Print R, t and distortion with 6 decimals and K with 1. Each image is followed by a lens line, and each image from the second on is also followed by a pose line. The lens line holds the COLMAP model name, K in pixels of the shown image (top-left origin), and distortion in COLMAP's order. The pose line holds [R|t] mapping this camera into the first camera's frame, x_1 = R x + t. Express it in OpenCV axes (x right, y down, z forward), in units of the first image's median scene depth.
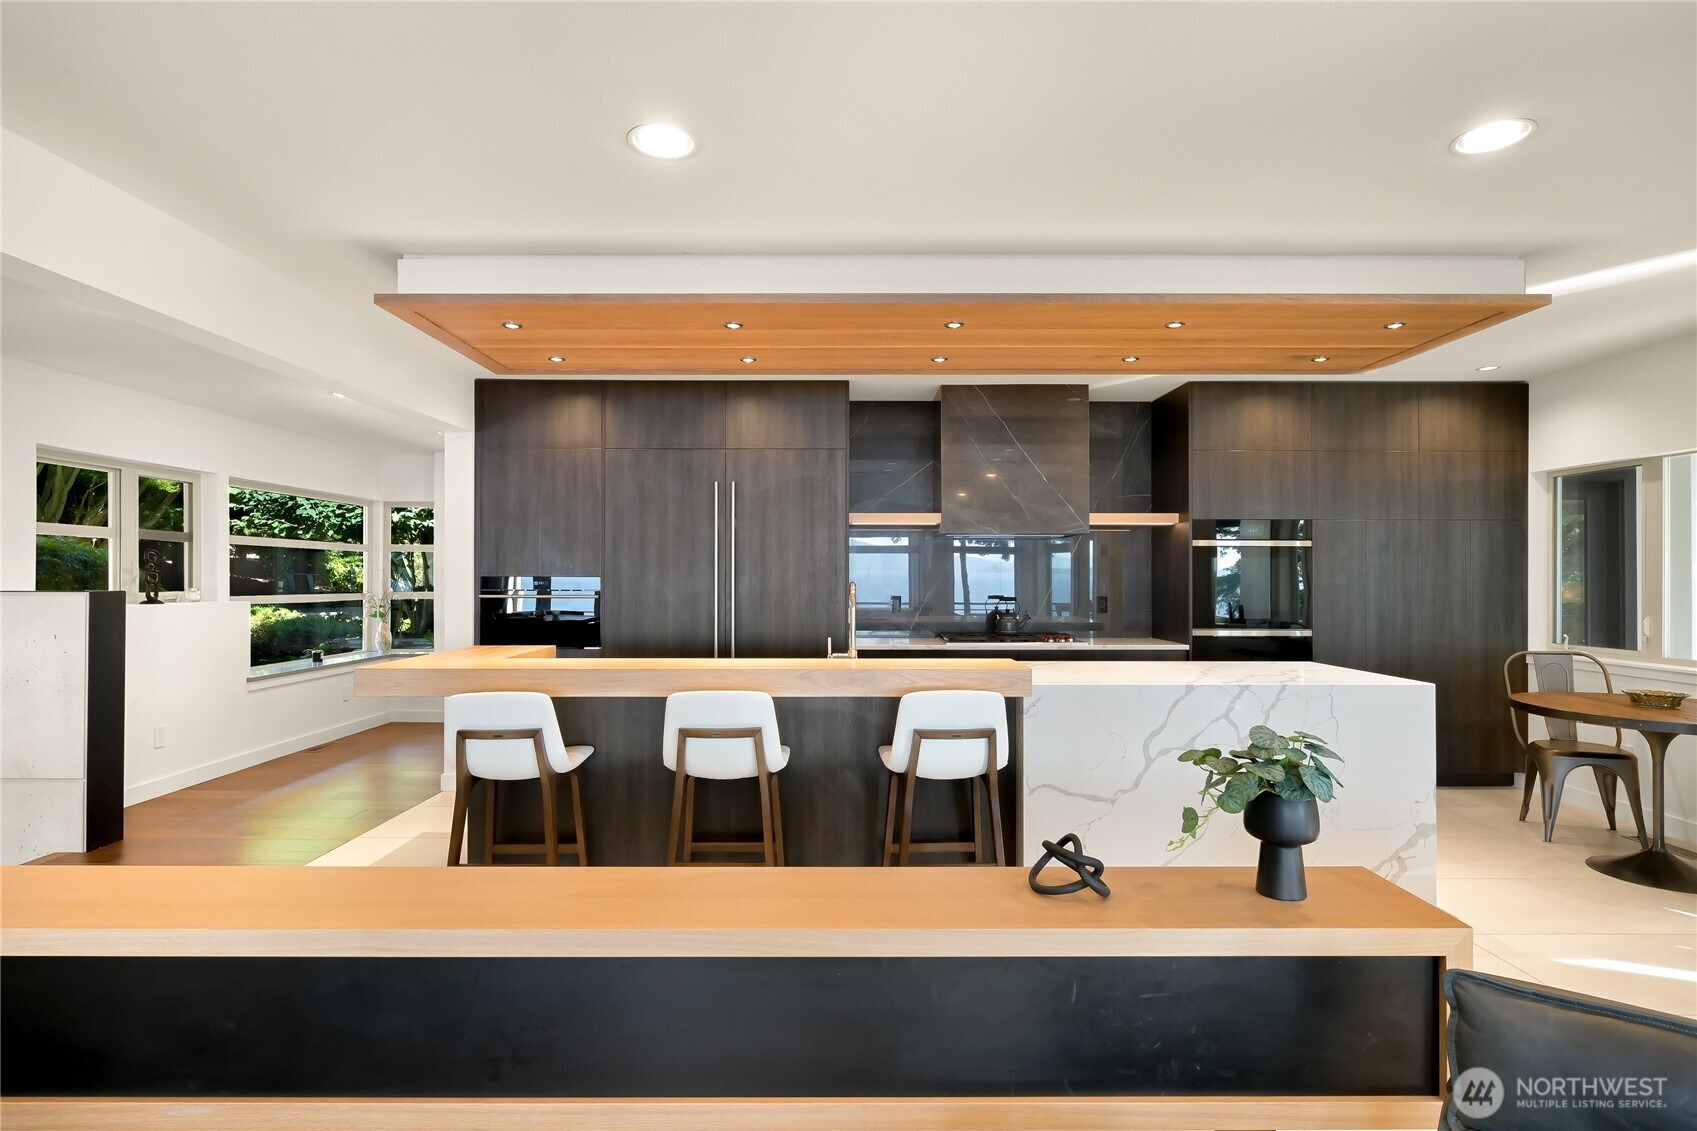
lens RADIAL K [[852.0, 0, 848.5], [0, 852.0, 565.5], [0, 0, 1]] dist [0.001436, -0.000175]
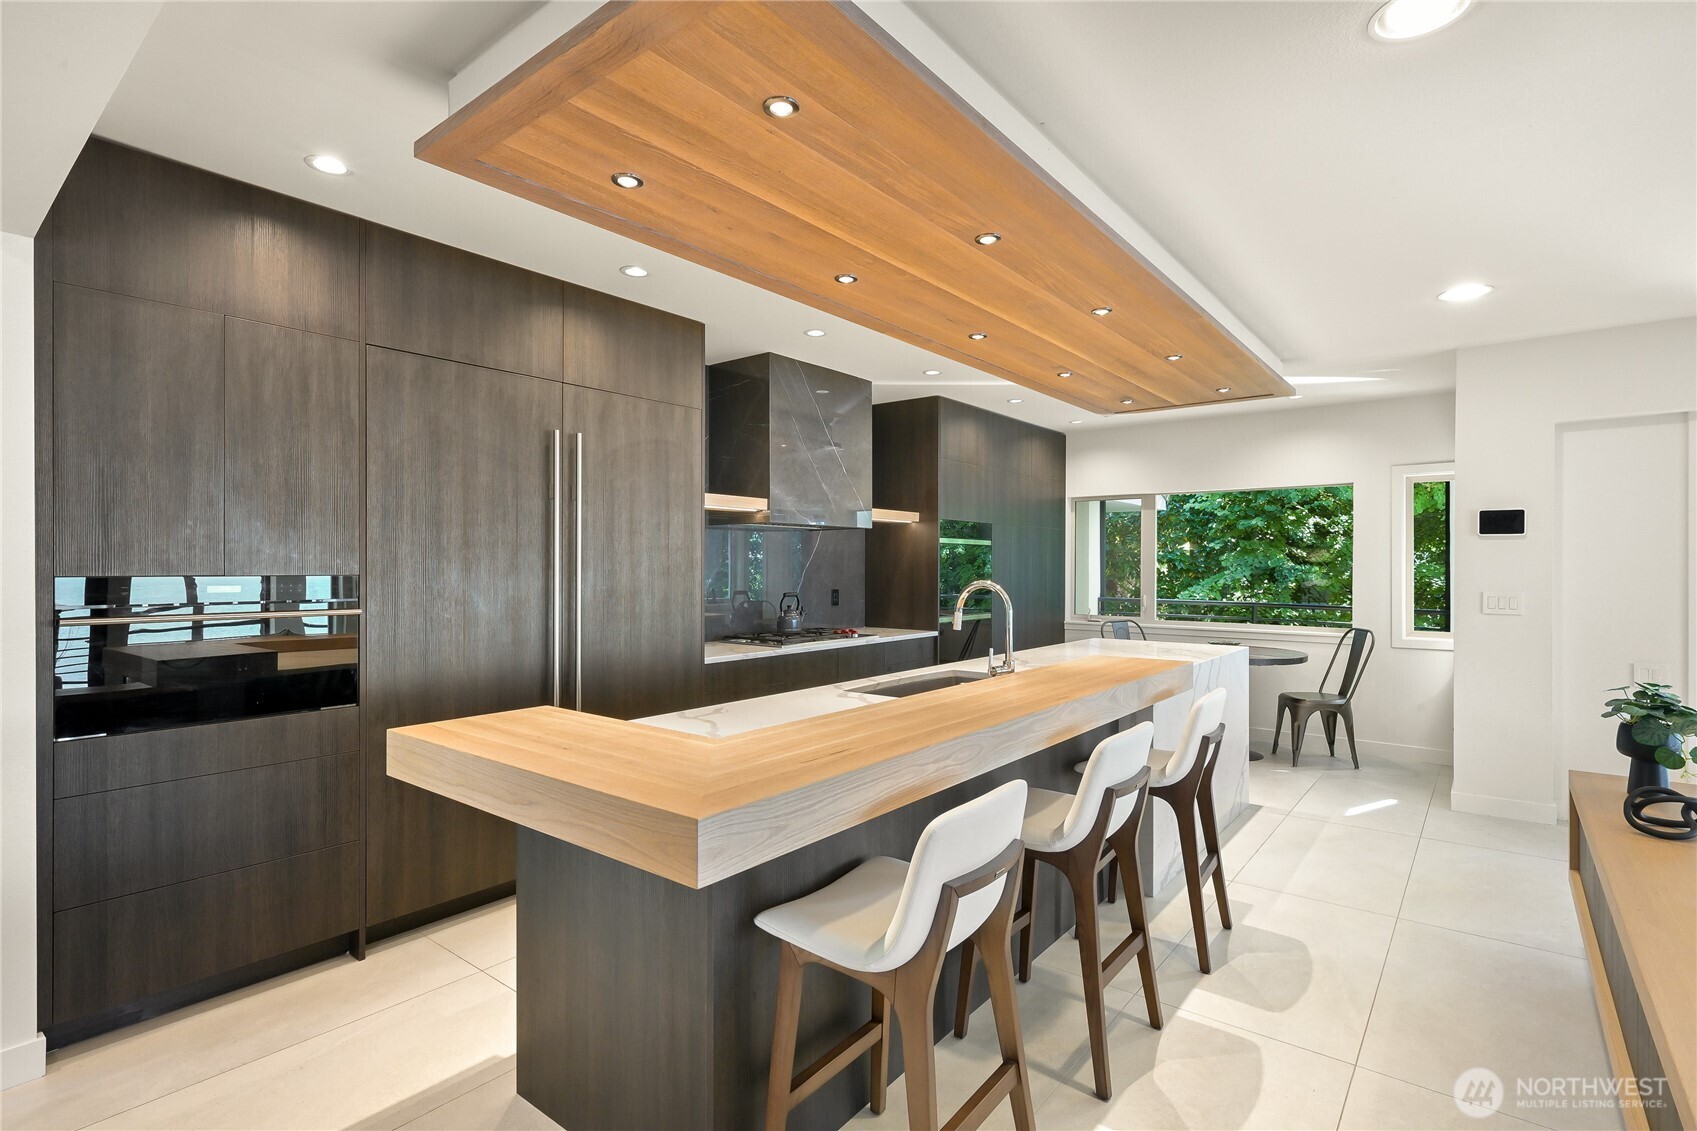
lens RADIAL K [[816.6, 0, 848.5], [0, 816.6, 565.5], [0, 0, 1]] dist [-0.002945, -0.000298]
pose [[0.622679, 0.000687, 0.782477, -0.507025], [-0.009578, 0.999931, 0.006744, 0.000494], [-0.782419, -0.011694, 0.622643, 0.423758]]
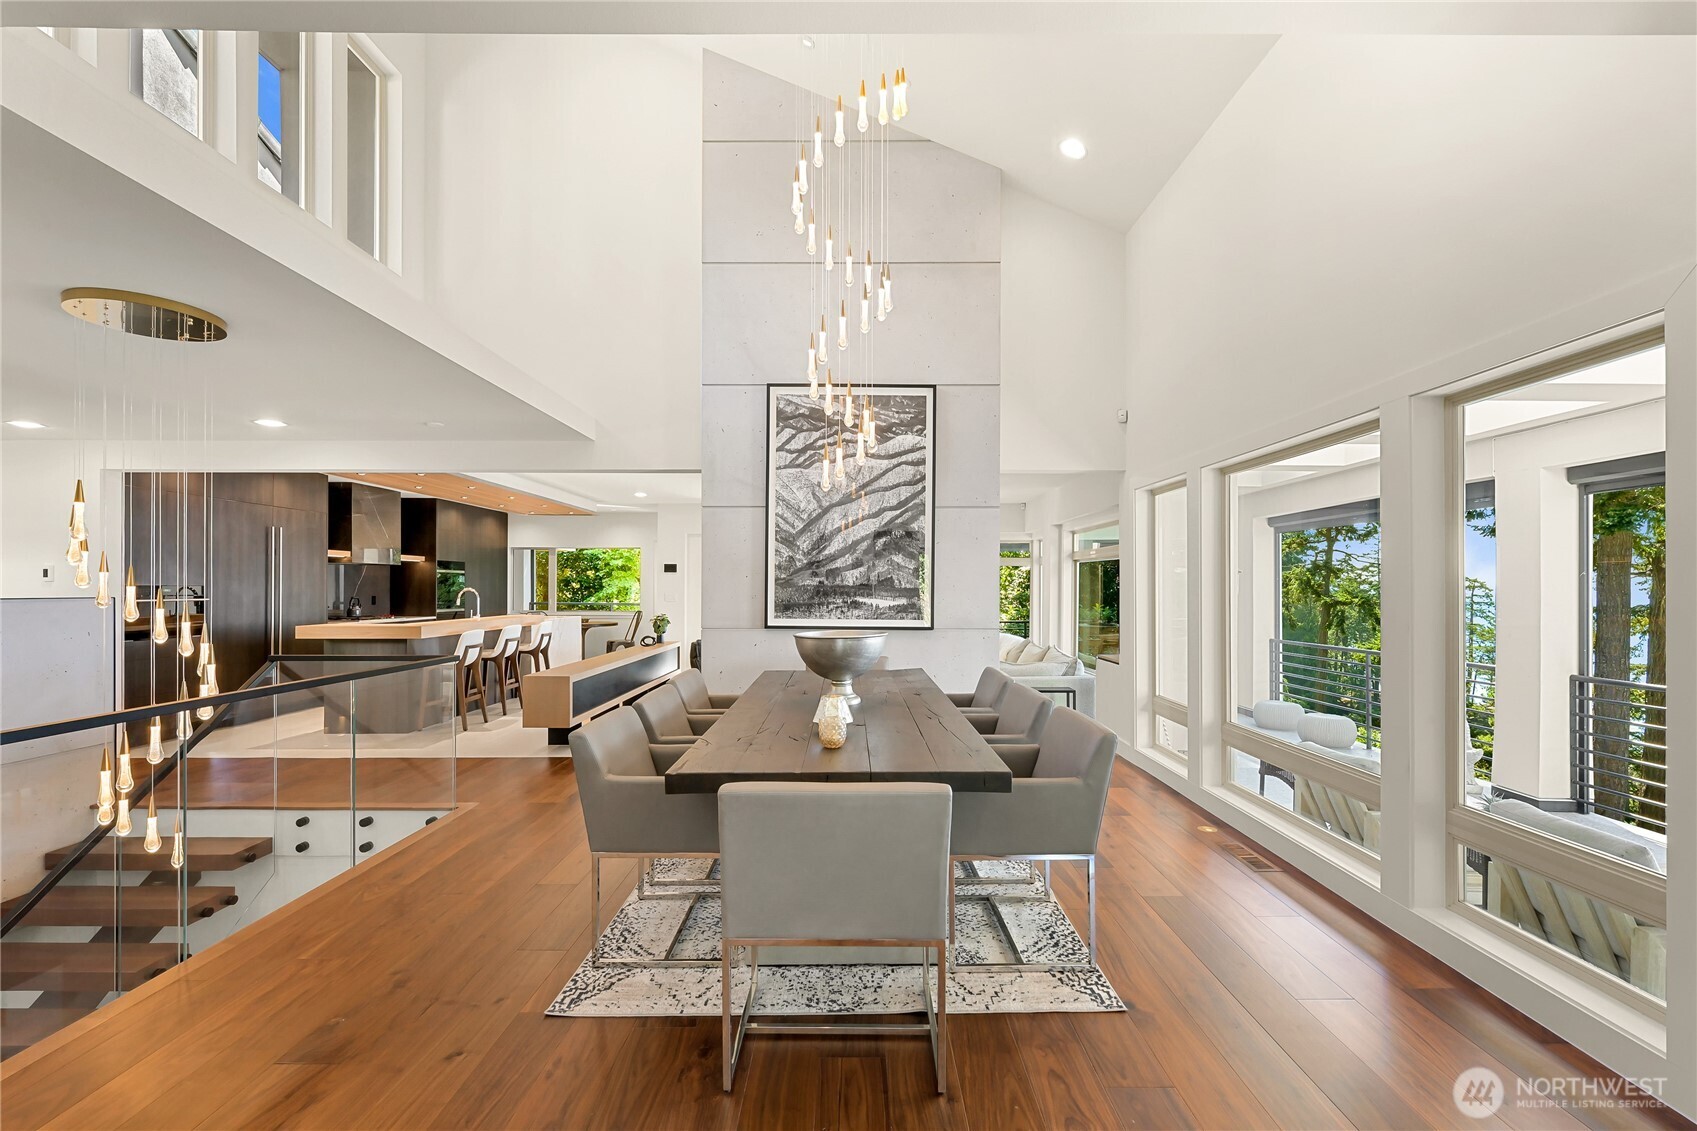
lens RADIAL K [[756.9, 0, 855.0], [0, 756.9, 583.3], [0, 0, 1]] dist [0.000730, -0.000019]
pose [[0.002711, 0.003542, 0.999990, -1.563409], [-0.012430, 0.999917, -0.003508, -0.000240], [-0.999919, -0.012420, 0.002754, -0.097526]]
